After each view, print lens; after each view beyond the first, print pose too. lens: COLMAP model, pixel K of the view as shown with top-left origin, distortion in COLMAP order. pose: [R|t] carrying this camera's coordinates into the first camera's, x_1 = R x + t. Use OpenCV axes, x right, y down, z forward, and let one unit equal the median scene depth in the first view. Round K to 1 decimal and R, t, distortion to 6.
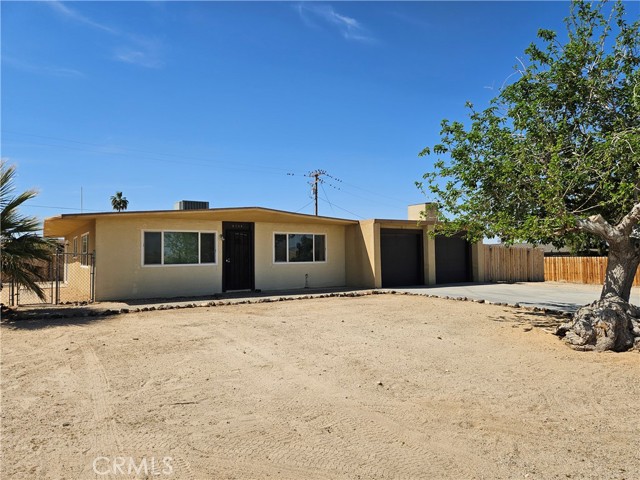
lens RADIAL K [[438.4, 0, 318.8], [0, 438.4, 246.9], [0, 0, 1]] dist [0.000485, -0.005068]
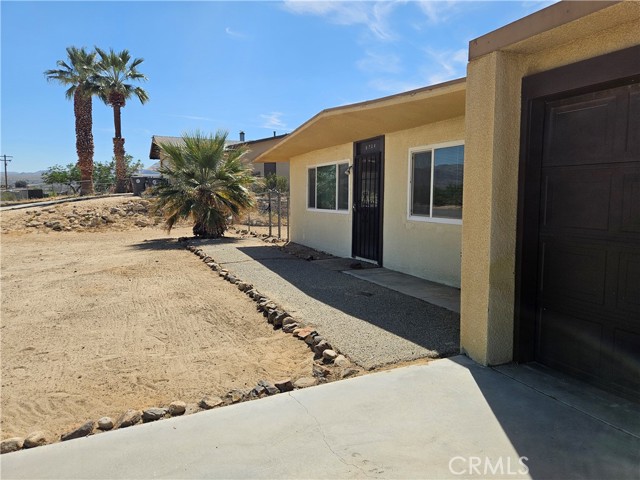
lens RADIAL K [[443.0, 0, 320.0], [0, 443.0, 240.0], [0, 0, 1]] dist [0.040844, -0.000049]
pose [[-0.168639, 0.107702, -0.979776, 0.375092], [0.015418, 0.994179, 0.106631, 0.009550], [0.985557, 0.002876, -0.169318, 0.978785]]
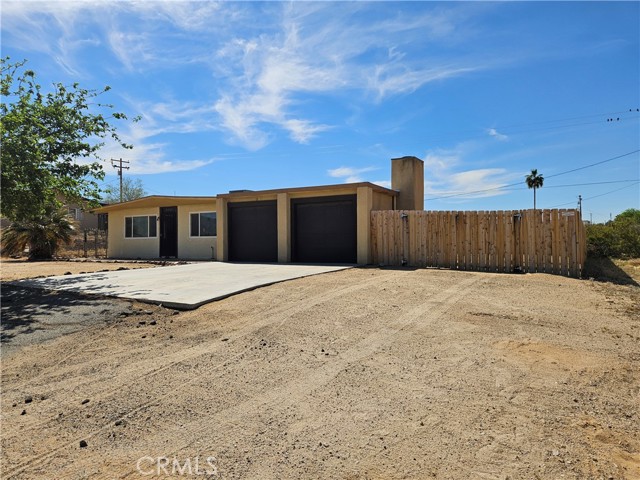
lens RADIAL K [[443.0, 0, 320.0], [0, 443.0, 240.0], [0, 0, 1]] dist [0.040844, -0.000049]
pose [[0.450896, 0.001502, -0.892575, 1.209526], [0.022052, 0.999675, 0.012822, 0.037654], [0.892304, -0.025464, 0.450716, 0.748720]]
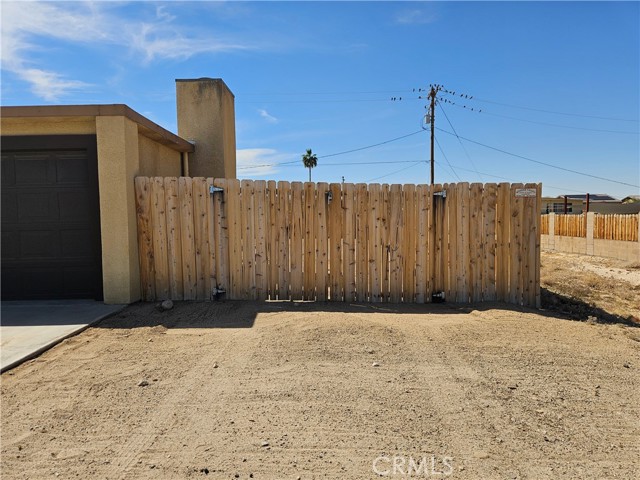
lens RADIAL K [[438.4, 0, 318.8], [0, 438.4, 246.9], [0, 0, 1]] dist [0.000485, -0.005068]
pose [[0.820089, 0.035307, -0.571146, 0.797155], [0.021537, 0.995483, 0.092464, 0.020458], [0.571830, -0.088130, 0.815624, 1.026812]]
